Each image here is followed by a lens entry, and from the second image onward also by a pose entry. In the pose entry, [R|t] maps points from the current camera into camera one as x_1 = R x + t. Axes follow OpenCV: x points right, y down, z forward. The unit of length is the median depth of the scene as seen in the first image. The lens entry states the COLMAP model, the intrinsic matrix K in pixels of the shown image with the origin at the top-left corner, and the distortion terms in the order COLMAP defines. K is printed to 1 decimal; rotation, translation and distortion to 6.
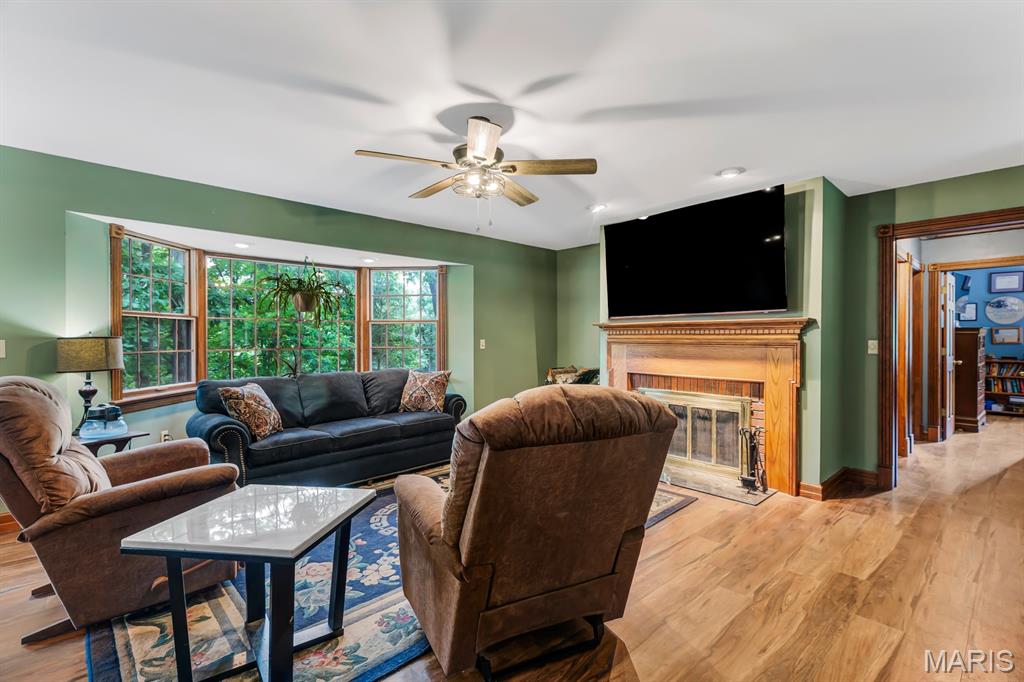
lens RADIAL K [[459.7, 0, 520.5], [0, 459.7, 338.6], [0, 0, 1]] dist [0.000124, -0.000273]
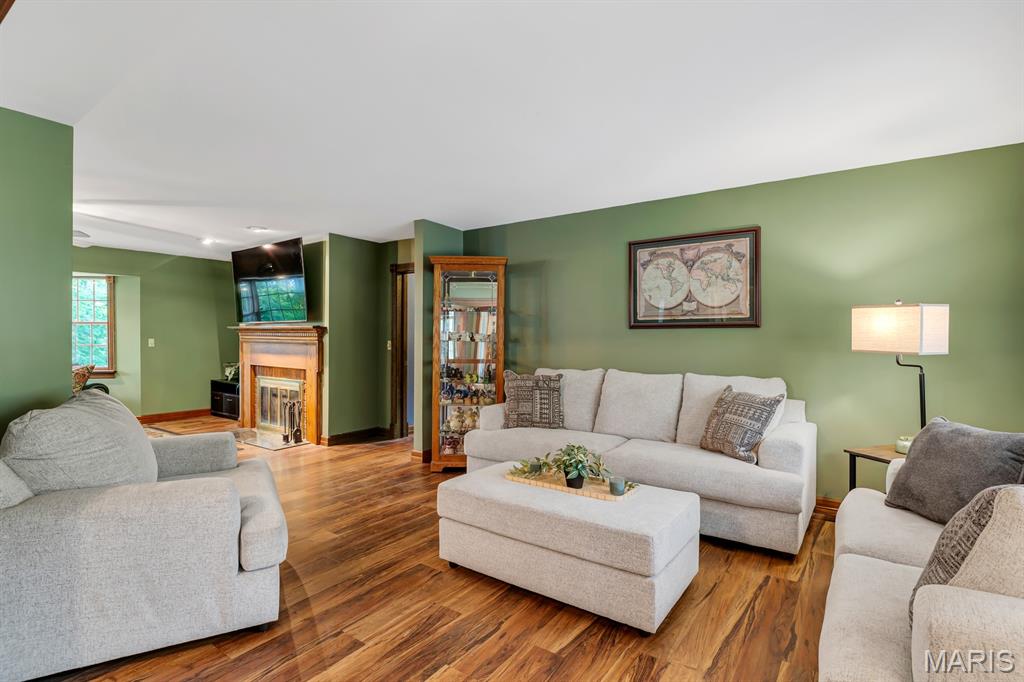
lens RADIAL K [[506.5, 0, 519.2], [0, 506.5, 335.1], [0, 0, 1]] dist [0.003988, 0.000401]
pose [[0.978639, 0.002608, 0.205570, 0.894222], [-0.003612, 0.999983, 0.004512, -0.025352], [-0.205554, -0.005158, 0.978632, -0.745698]]
